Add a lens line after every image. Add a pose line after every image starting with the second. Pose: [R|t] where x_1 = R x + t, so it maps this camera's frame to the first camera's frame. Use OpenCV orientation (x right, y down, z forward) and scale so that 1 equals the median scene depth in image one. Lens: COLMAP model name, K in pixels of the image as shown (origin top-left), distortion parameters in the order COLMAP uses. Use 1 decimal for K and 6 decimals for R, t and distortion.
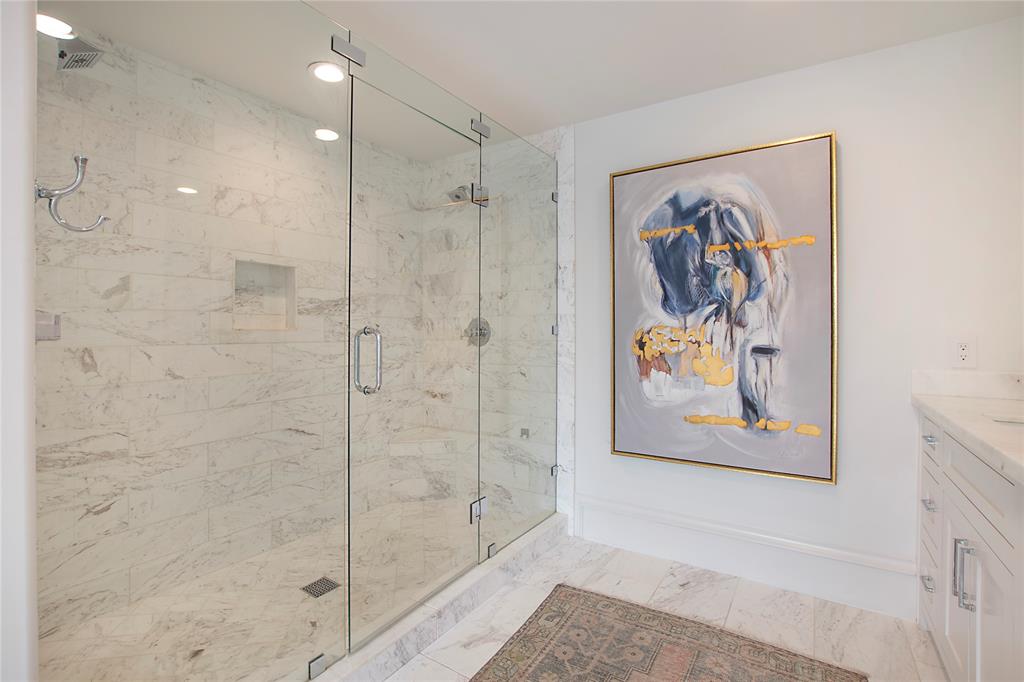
lens RADIAL K [[457.6, 0, 533.0], [0, 457.6, 320.0], [0, 0, 1]] dist [-0.028345, 0.003573]
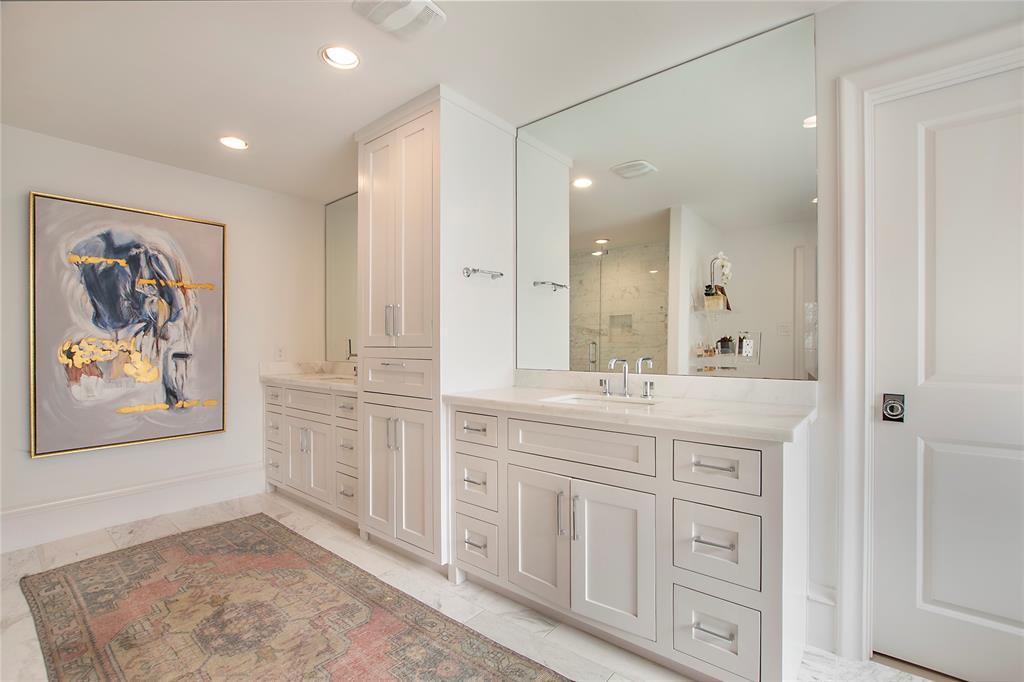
lens RADIAL K [[457.6, 0, 506.9], [0, 457.6, 348.9], [0, 0, 1]] dist [-0.028345, 0.003573]
pose [[0.133876, -0.010730, 0.990940, -0.783573], [-0.024846, 0.999591, 0.014181, -0.002698], [-0.990687, -0.026520, 0.133554, -0.252187]]
